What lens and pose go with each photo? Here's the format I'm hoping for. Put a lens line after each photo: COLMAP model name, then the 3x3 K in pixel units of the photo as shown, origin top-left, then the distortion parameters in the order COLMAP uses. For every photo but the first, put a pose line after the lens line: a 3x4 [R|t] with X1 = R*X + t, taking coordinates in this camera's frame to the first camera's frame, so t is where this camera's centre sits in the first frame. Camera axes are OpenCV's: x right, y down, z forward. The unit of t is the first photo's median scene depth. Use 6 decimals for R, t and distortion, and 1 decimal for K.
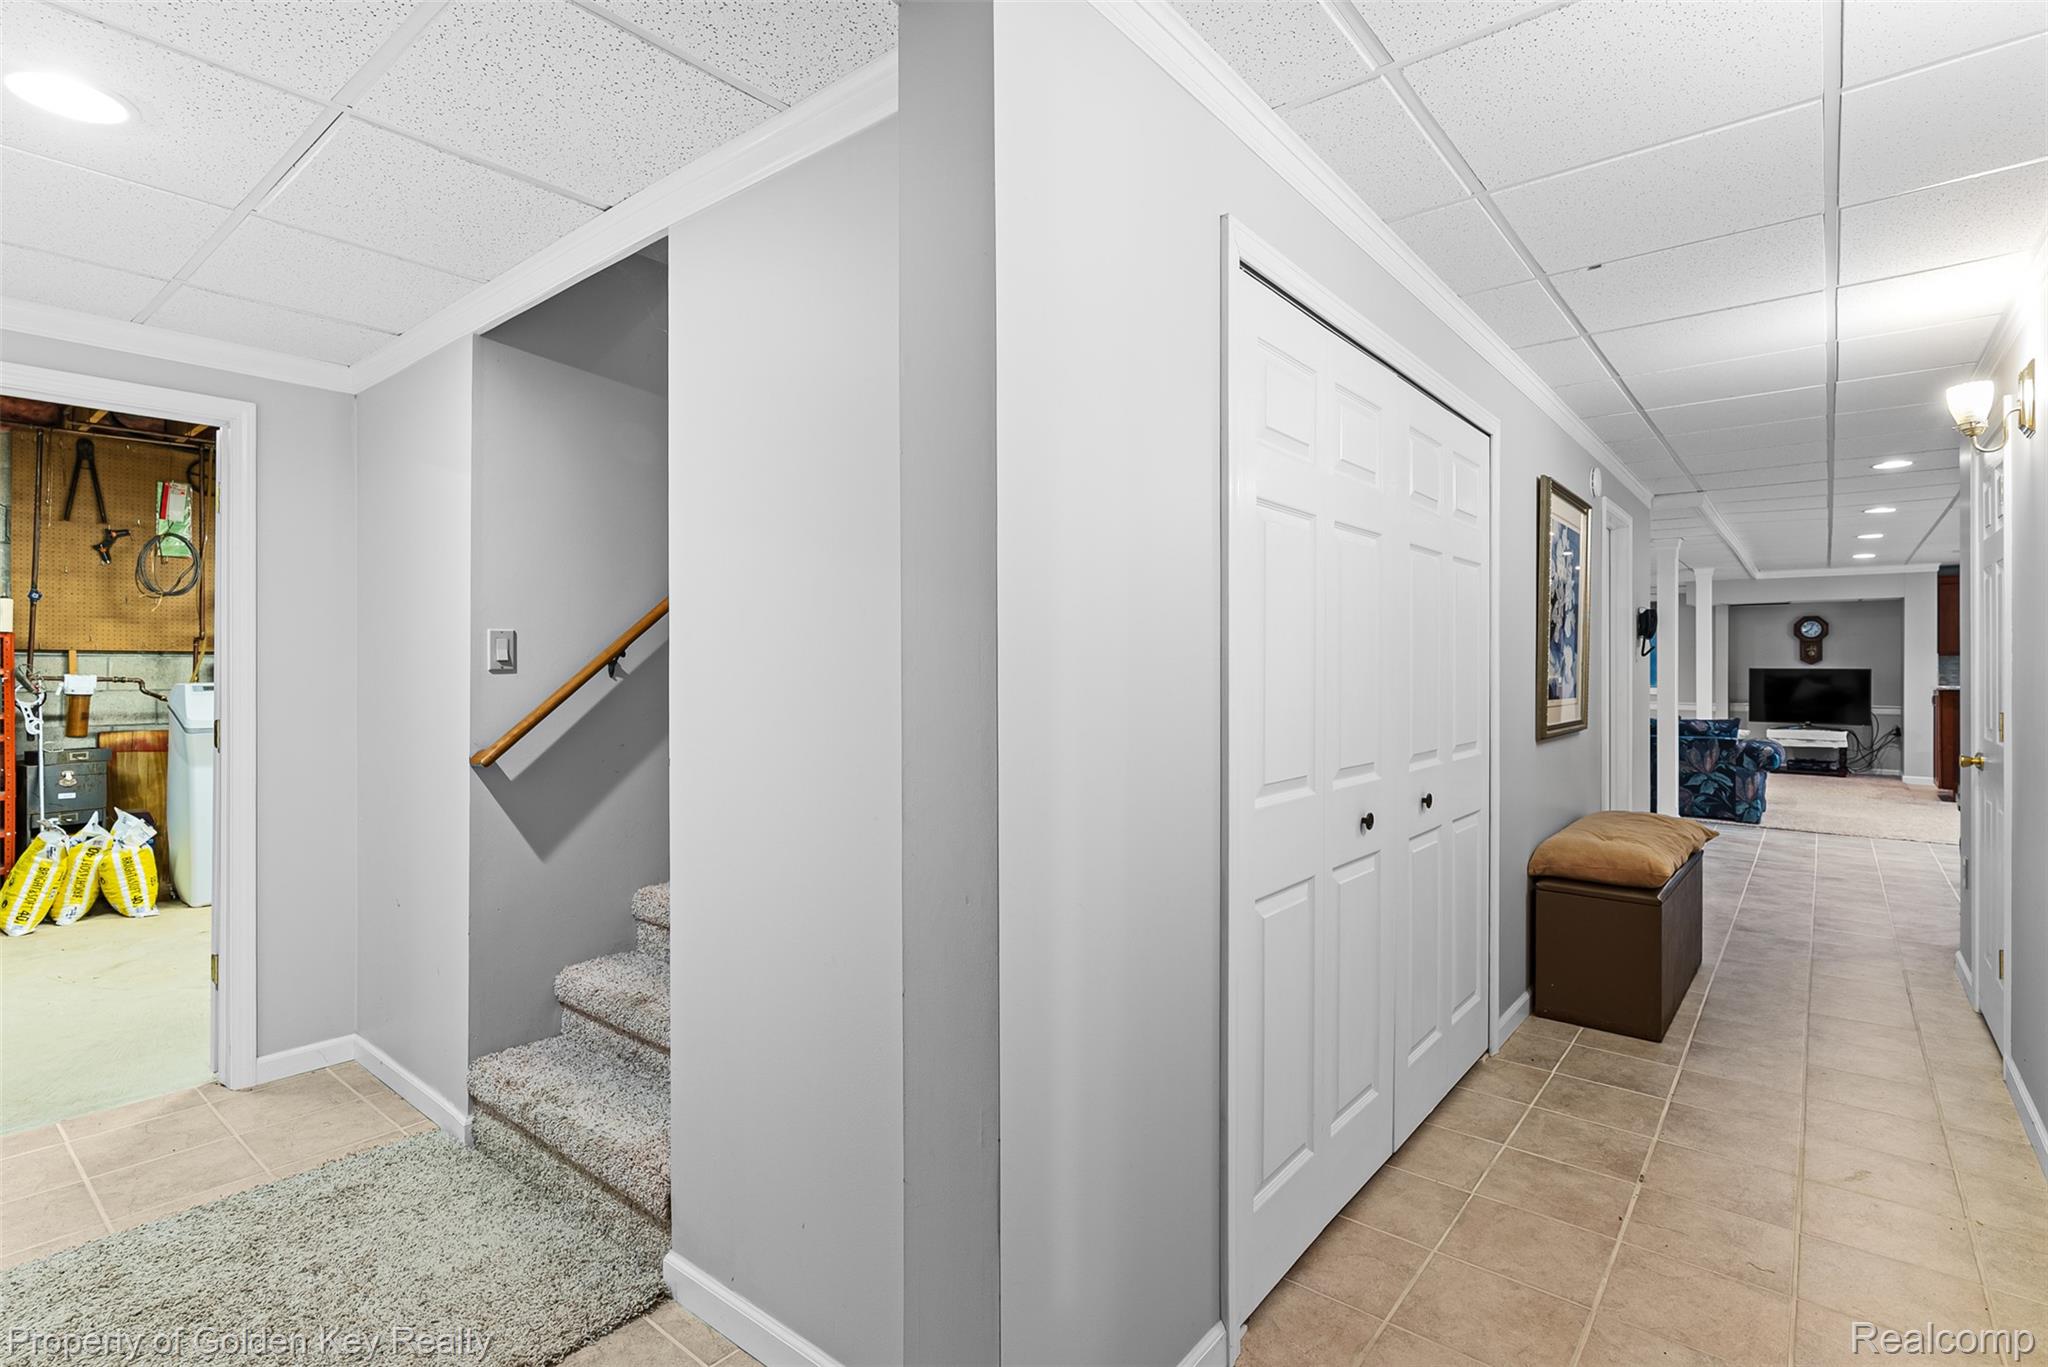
lens RADIAL K [[988.2, 0, 1027.8], [0, 988.2, 677.4], [0, 0, 1]] dist [0.001598, 0.000546]
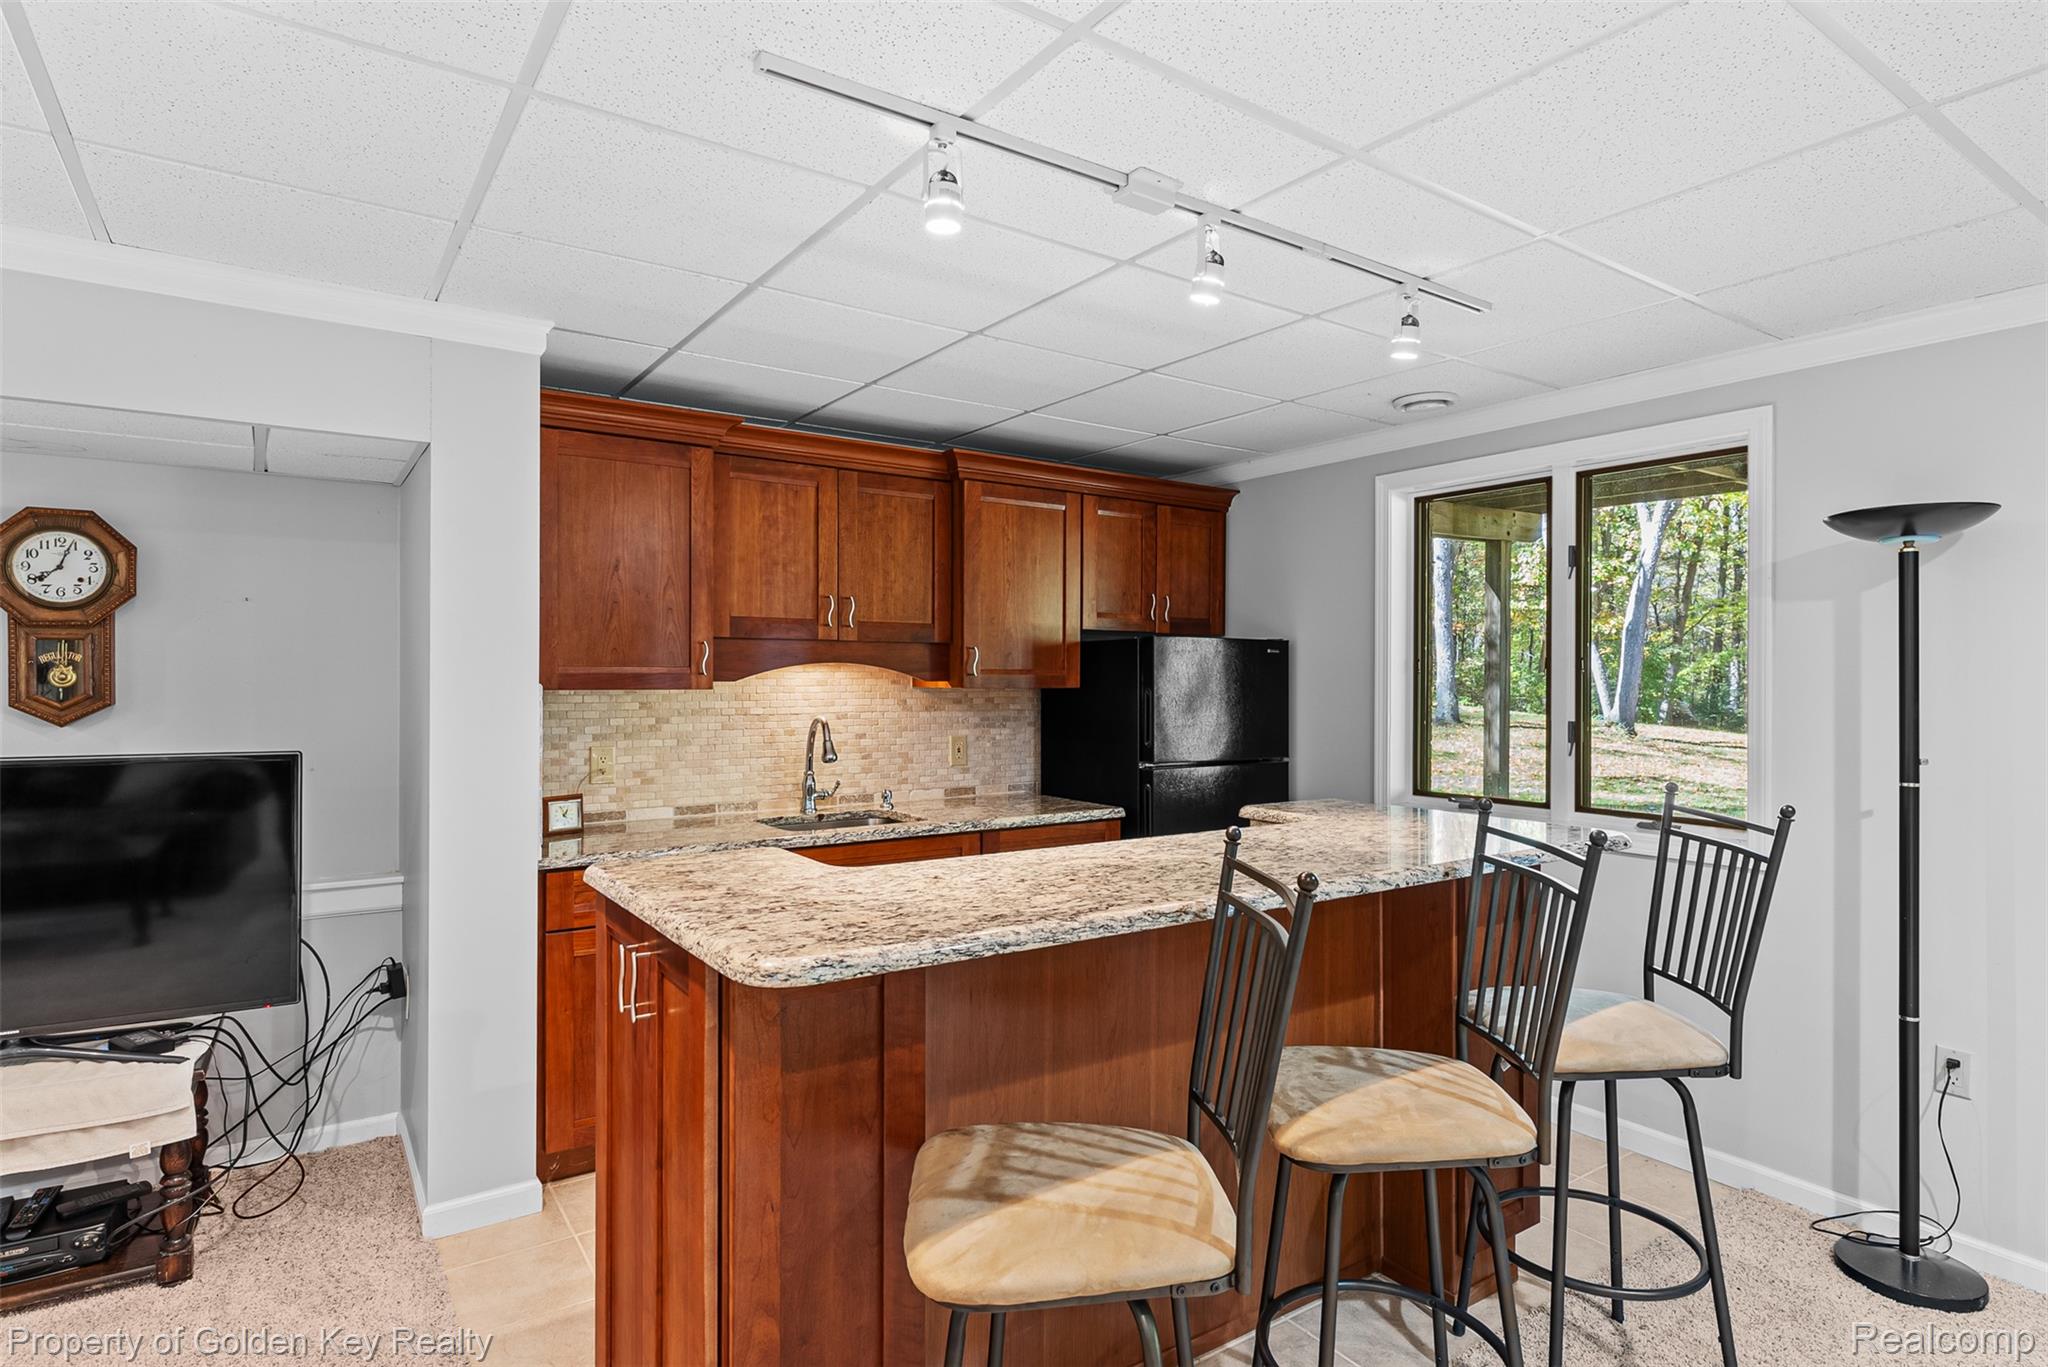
lens RADIAL K [[1081.8, 0, 1026.5], [0, 1081.8, 675.6], [0, 0, 1]] dist [-0.003791, -0.000982]
pose [[0.282771, 0.005622, 0.959171, 0.626743], [-0.004378, 0.999980, -0.004571, -0.024230], [-0.959177, -0.002906, 0.282790, 0.730429]]
